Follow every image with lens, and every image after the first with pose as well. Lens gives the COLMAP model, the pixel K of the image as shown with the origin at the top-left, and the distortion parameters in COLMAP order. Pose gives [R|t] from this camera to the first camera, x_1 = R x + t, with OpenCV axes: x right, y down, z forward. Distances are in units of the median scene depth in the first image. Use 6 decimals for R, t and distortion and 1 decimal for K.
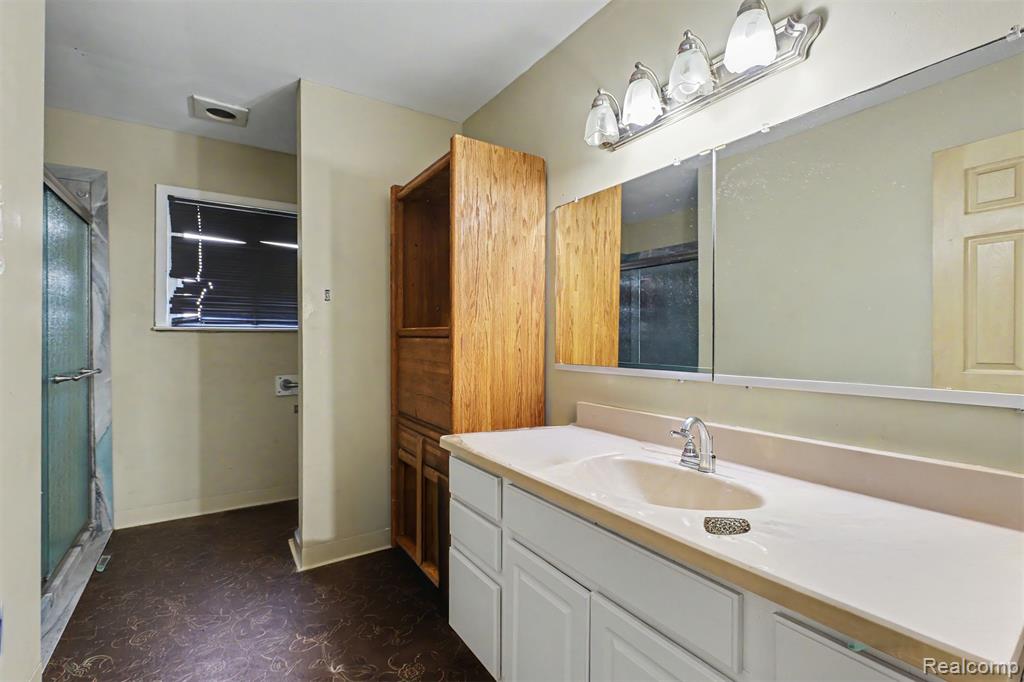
lens RADIAL K [[478.8, 0, 516.1], [0, 478.8, 344.5], [0, 0, 1]] dist [0.009987, 0.000017]
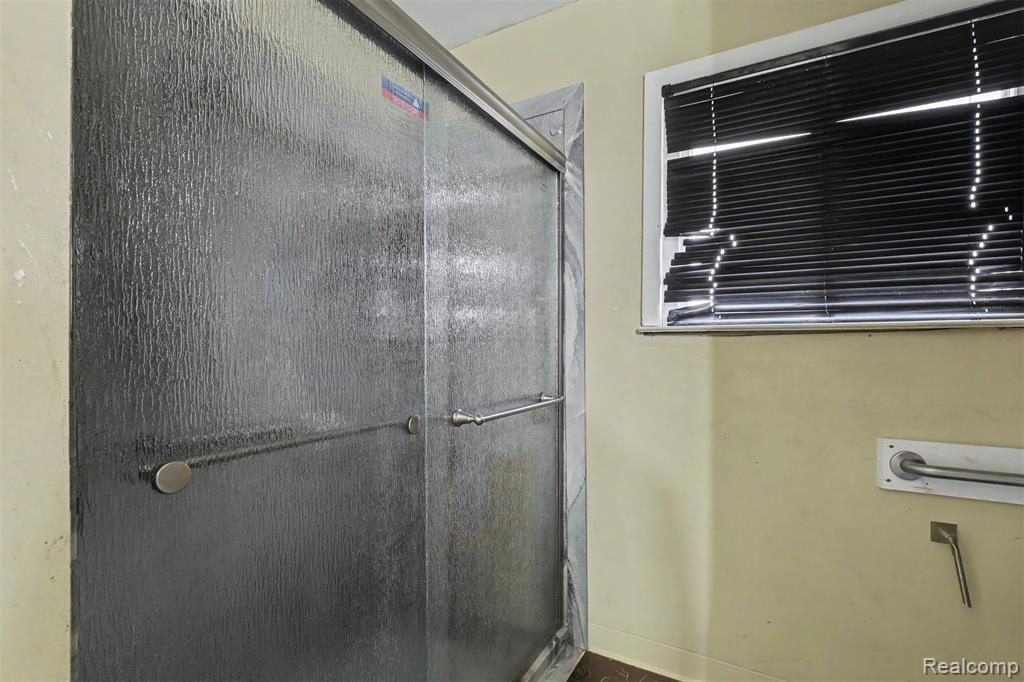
lens RADIAL K [[478.8, 0, 516.8], [0, 478.8, 346.9], [0, 0, 1]] dist [0.009987, 0.000017]
pose [[0.407878, 0.011385, -0.912965, -0.283413], [-0.003615, 0.999935, 0.010855, -0.018064], [0.913029, -0.001127, 0.407892, 0.618392]]
